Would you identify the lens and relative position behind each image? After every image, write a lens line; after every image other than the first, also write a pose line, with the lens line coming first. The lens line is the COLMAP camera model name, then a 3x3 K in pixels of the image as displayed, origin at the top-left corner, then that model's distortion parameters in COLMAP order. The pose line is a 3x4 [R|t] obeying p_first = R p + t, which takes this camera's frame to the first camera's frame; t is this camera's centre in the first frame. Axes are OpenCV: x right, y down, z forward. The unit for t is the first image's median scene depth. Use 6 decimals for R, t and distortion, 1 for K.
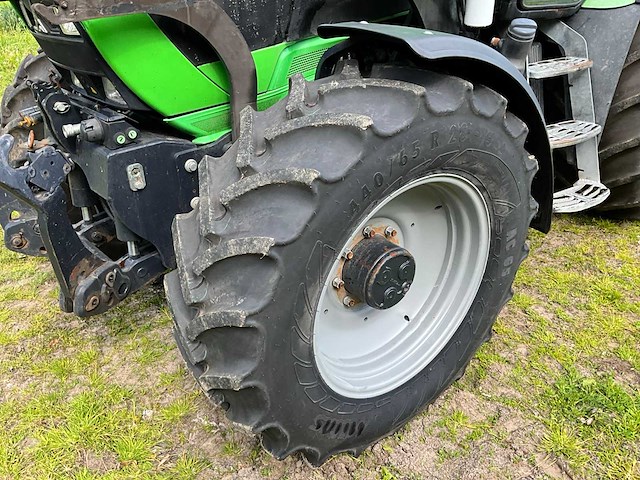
lens RADIAL K [[517.9, 0, 315.1], [0, 517.9, 237.5], [0, 0, 1]] dist [0.080281, -0.145312]
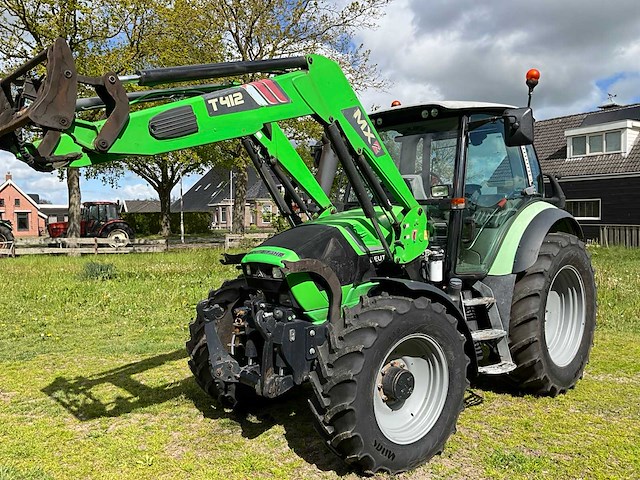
lens RADIAL K [[517.9, 0, 316.0], [0, 517.9, 236.2], [0, 0, 1]] dist [0.080281, -0.145312]
pose [[0.999412, 0.033937, 0.004793, -0.260661], [-0.028005, 0.889221, -0.456619, 0.543508], [-0.019758, 0.456217, 0.889649, -1.259657]]
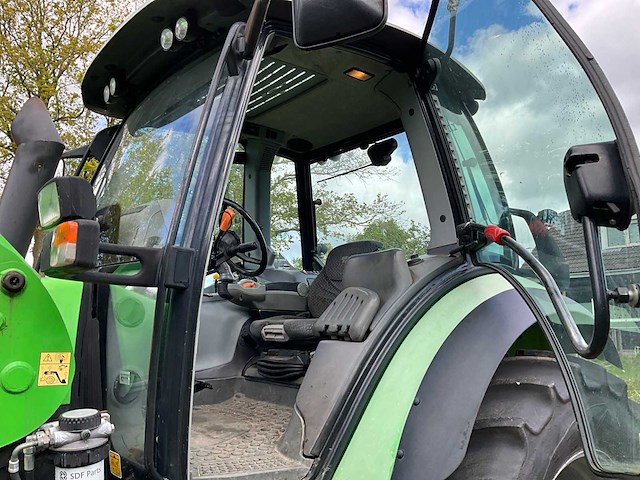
lens RADIAL K [[517.9, 0, 319.6], [0, 517.9, 236.4], [0, 0, 1]] dist [0.080281, -0.145312]
pose [[0.997641, 0.029877, -0.061812, 0.755376], [-0.061641, 0.786223, -0.614861, -0.409719], [0.030228, 0.617220, 0.786210, 0.405465]]
